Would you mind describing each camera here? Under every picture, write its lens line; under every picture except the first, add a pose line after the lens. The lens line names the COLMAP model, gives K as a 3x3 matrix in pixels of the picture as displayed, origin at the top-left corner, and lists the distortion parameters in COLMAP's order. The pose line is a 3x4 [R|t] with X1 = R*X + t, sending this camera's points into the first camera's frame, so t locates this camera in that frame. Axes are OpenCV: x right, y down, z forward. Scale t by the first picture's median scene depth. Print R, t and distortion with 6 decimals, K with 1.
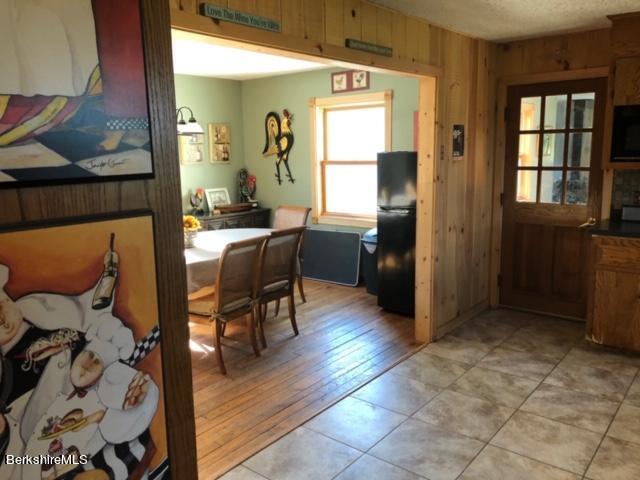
lens RADIAL K [[522.4, 0, 319.8], [0, 522.4, 236.0], [0, 0, 1]] dist [0.041872, -0.033082]
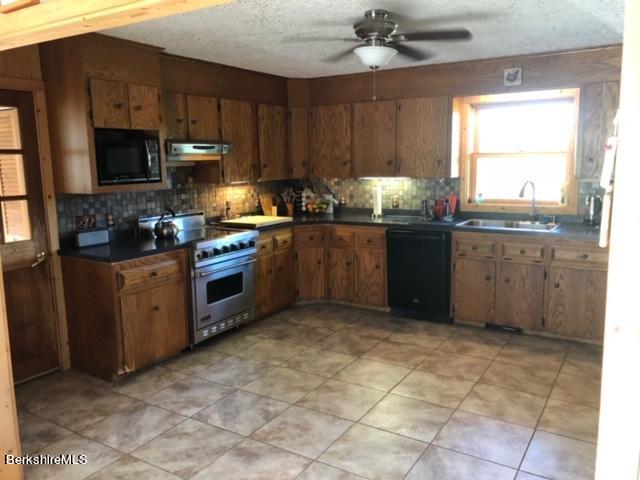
lens RADIAL K [[522.4, 0, 315.3], [0, 522.4, 236.7], [0, 0, 1]] dist [0.041872, -0.033082]
pose [[-0.113721, -0.127722, 0.985269, -0.434464], [0.184236, 0.971791, 0.147239, -0.118029], [-0.976281, 0.198266, -0.086982, 0.712433]]
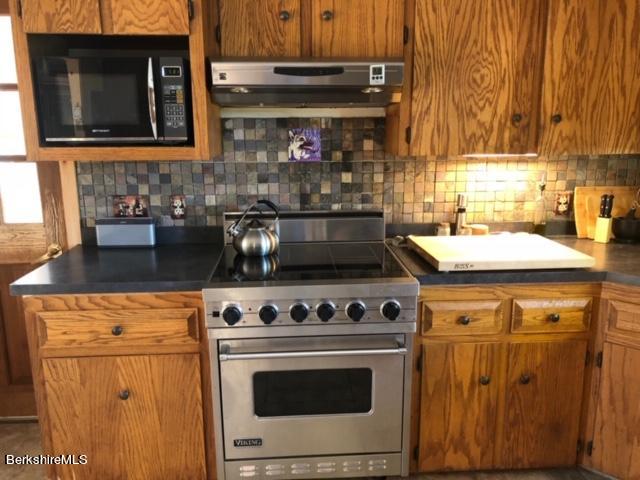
lens RADIAL K [[522.4, 0, 314.7], [0, 522.4, 235.3], [0, 0, 1]] dist [0.041872, -0.033082]
pose [[0.734837, -0.127895, 0.666076, 0.391453], [0.102727, 0.991718, 0.077090, -0.067324], [-0.670419, 0.011776, 0.741889, 0.442546]]
